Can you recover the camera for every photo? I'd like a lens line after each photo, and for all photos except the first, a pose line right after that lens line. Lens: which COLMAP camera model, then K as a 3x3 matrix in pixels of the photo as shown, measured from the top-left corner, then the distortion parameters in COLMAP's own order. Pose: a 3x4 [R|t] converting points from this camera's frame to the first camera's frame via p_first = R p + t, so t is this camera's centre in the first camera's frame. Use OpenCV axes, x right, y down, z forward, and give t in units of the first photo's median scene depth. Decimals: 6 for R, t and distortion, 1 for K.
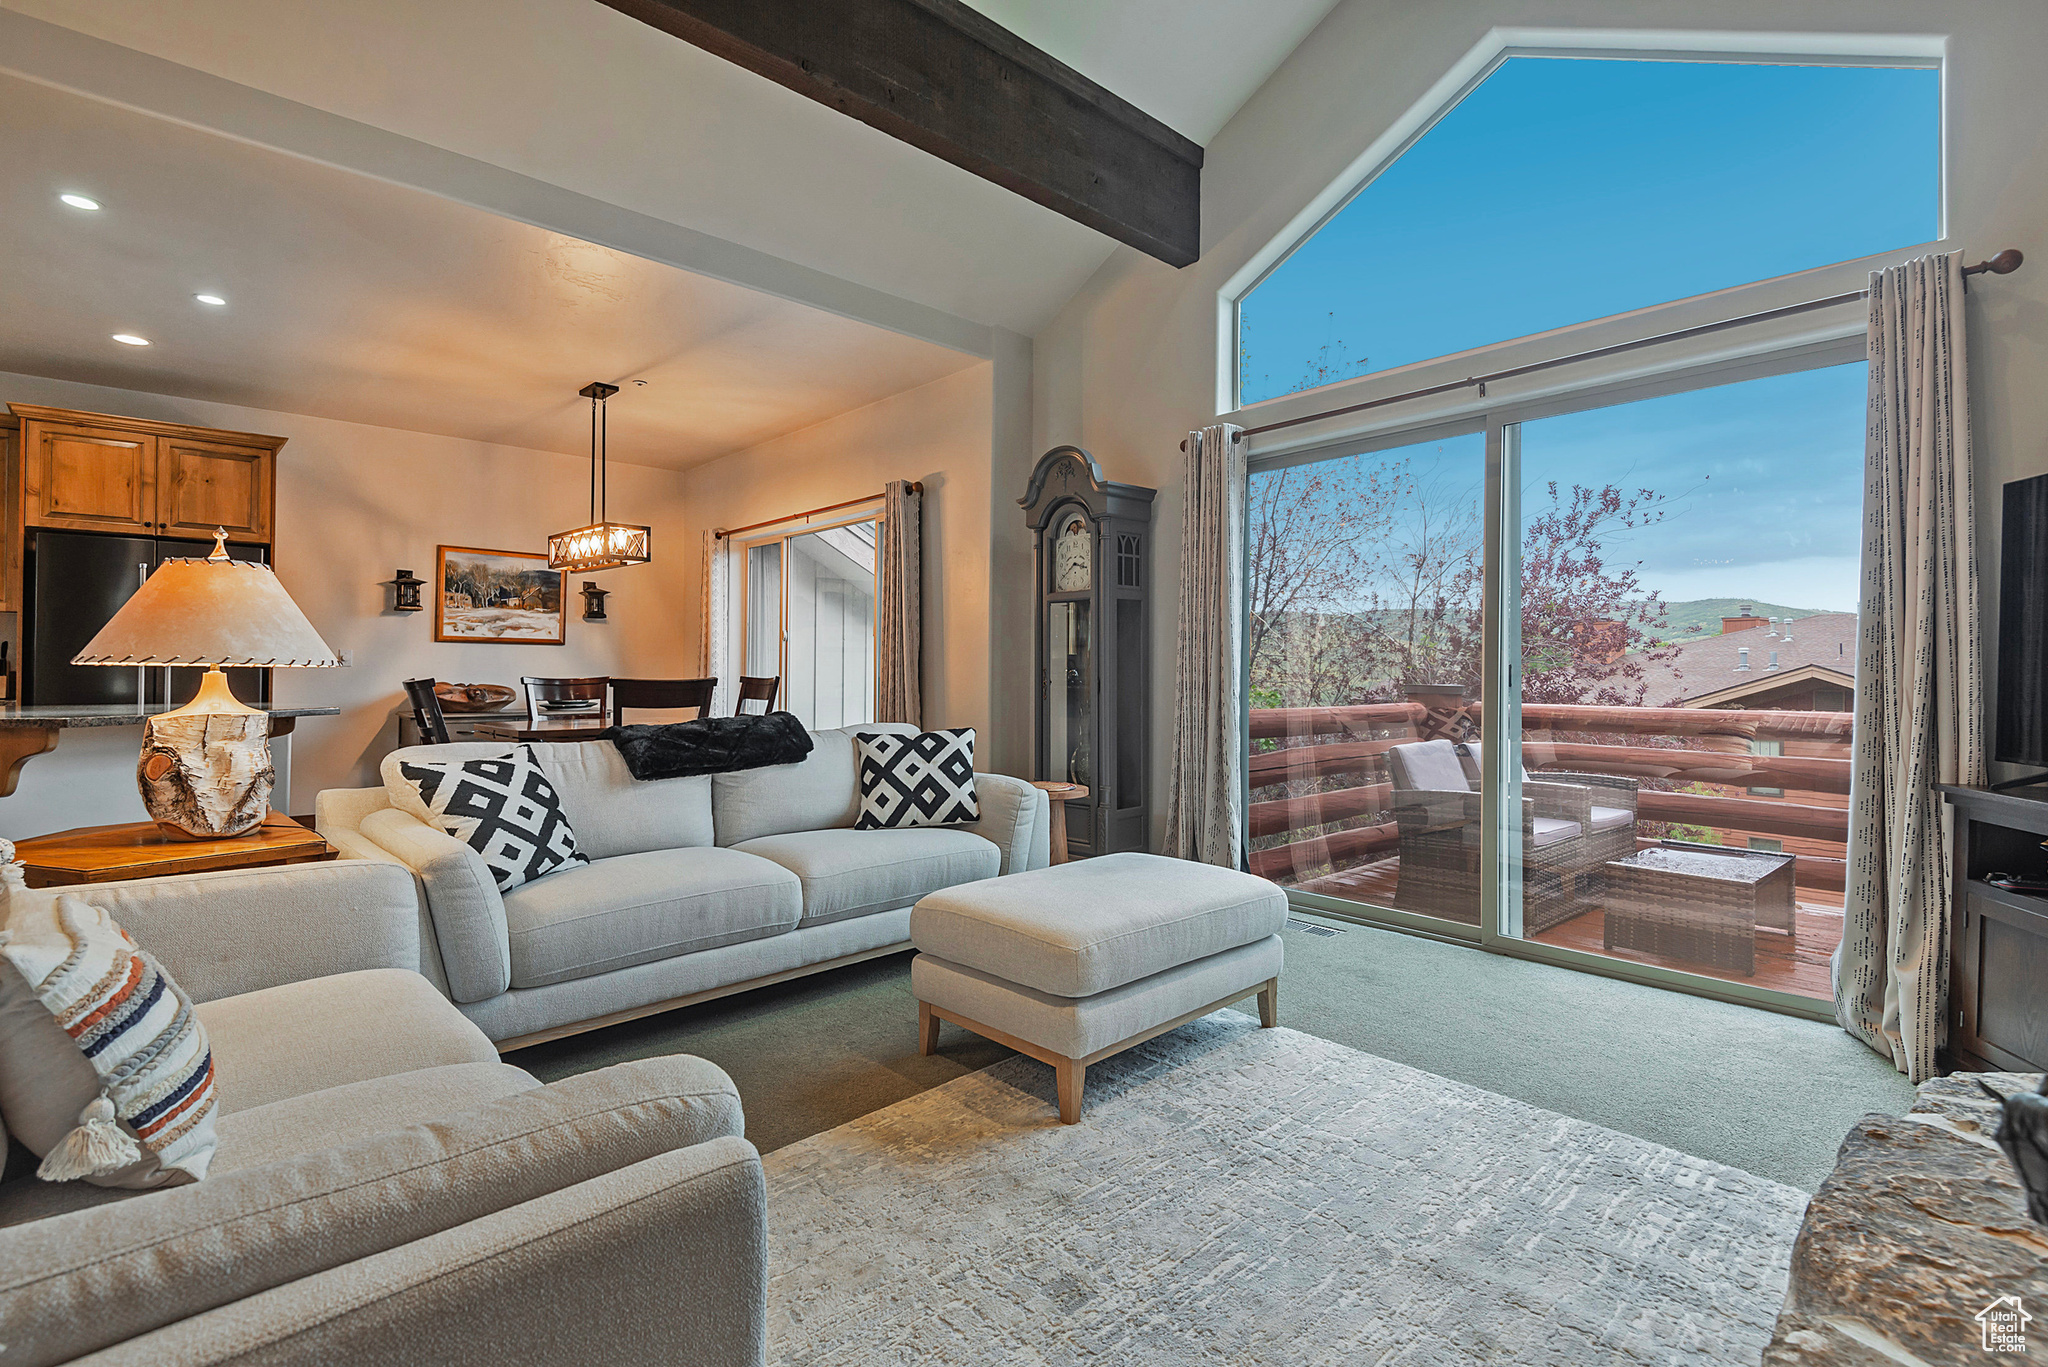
lens RADIAL K [[919.3, 0, 897.6], [0, 919.3, 658.9], [0, 0, 1]] dist [0.003918, 0.000072]
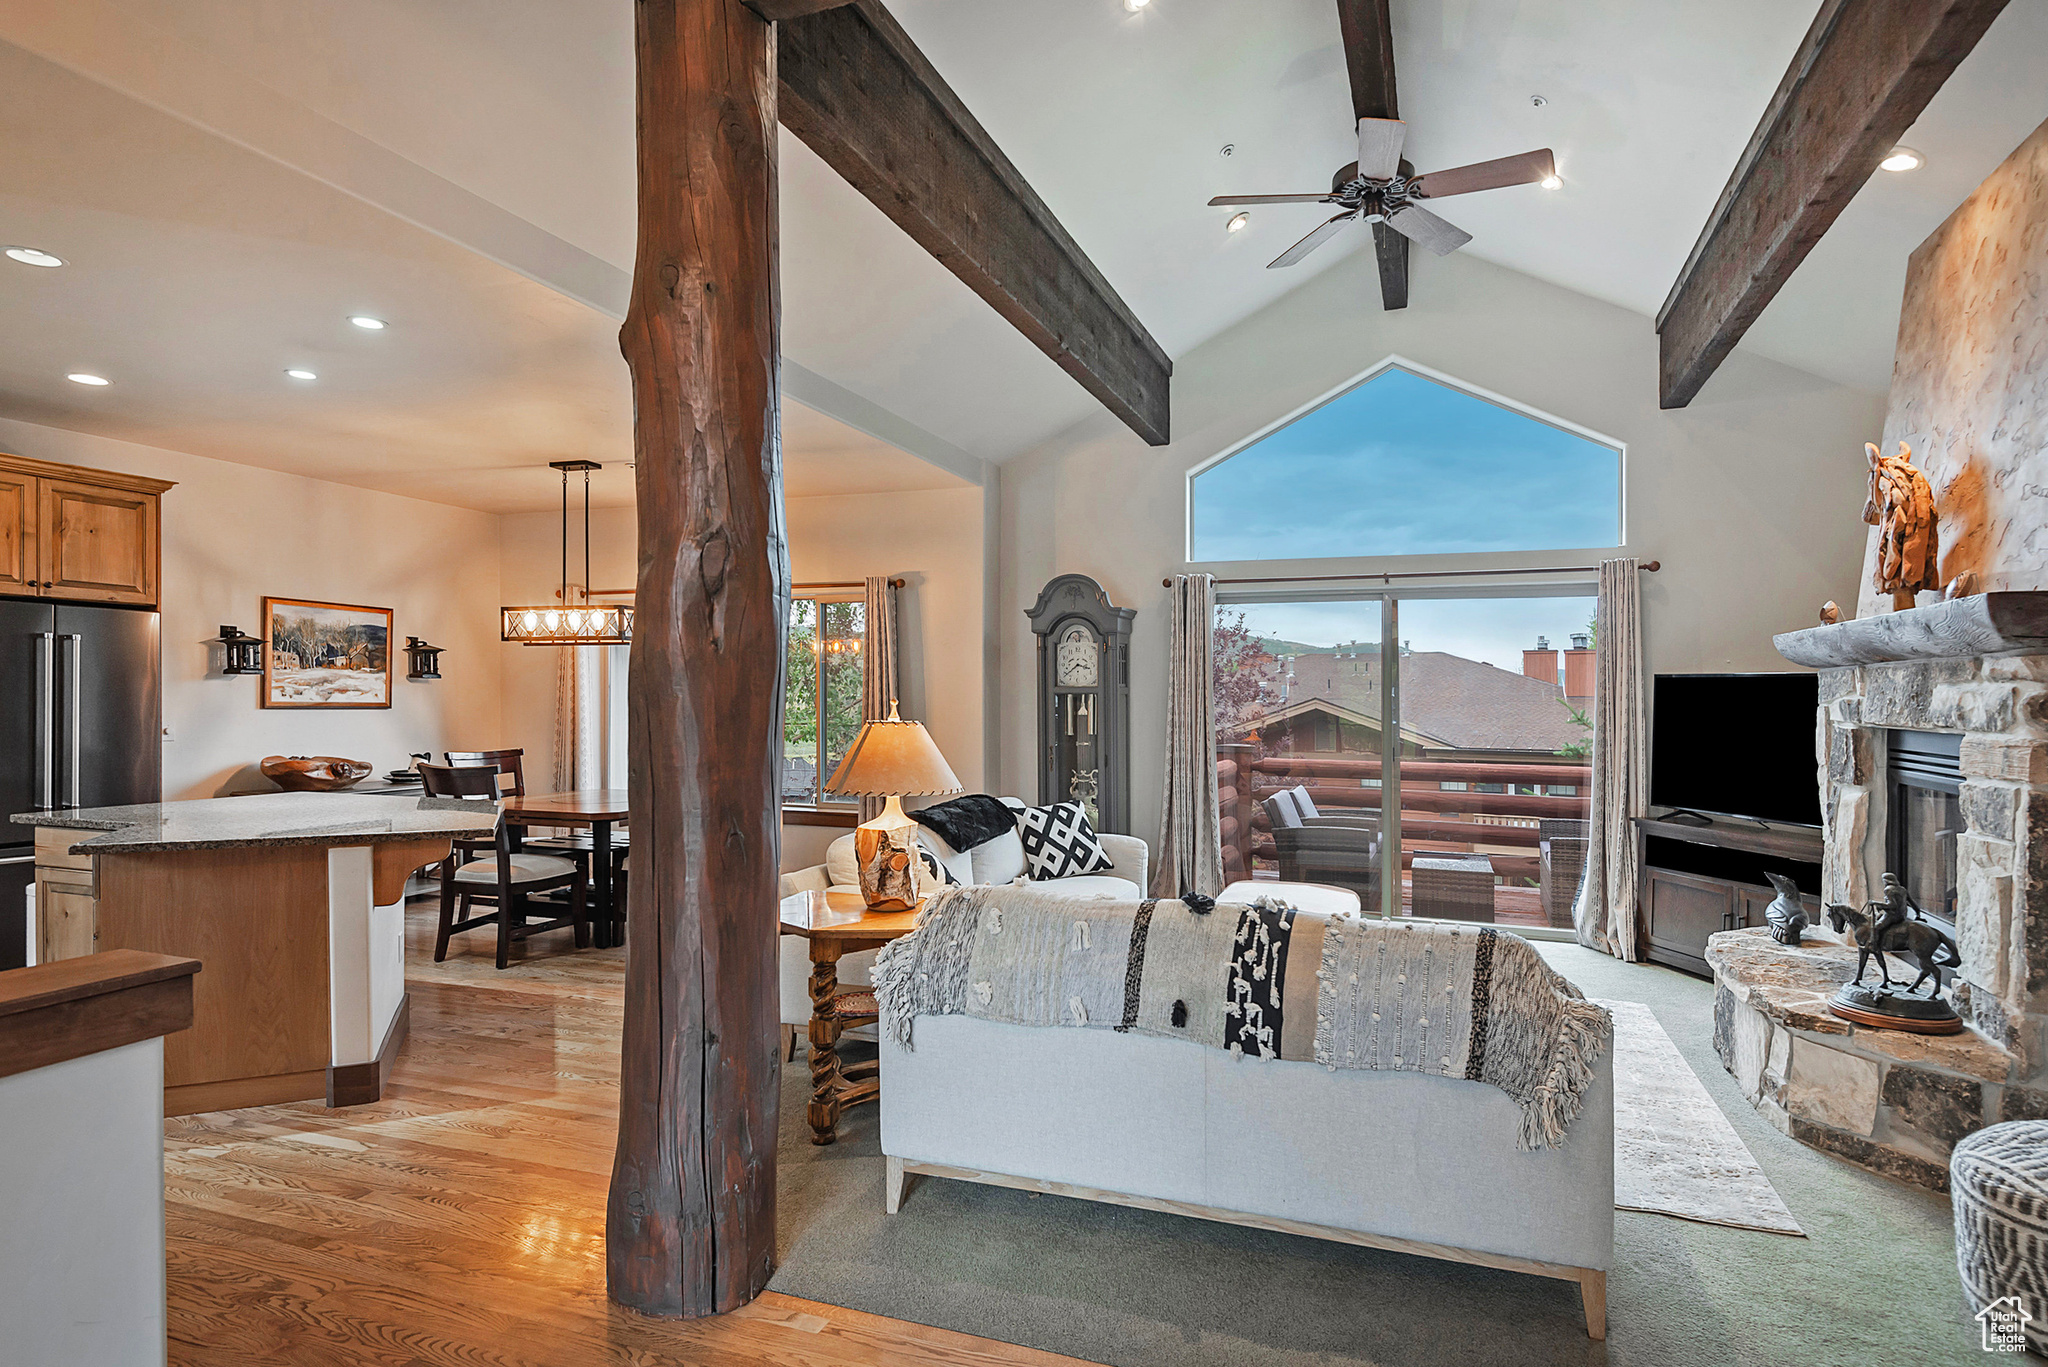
lens RADIAL K [[1088.0, 0, 852.6], [0, 1088.0, 684.4], [0, 0, 1]] dist [0.020234, -0.015235]
pose [[0.917667, 0.001648, 0.397347, -0.633524], [-0.002736, 0.999994, 0.002171, -0.071540], [-0.397341, -0.003080, 0.917666, -0.242700]]
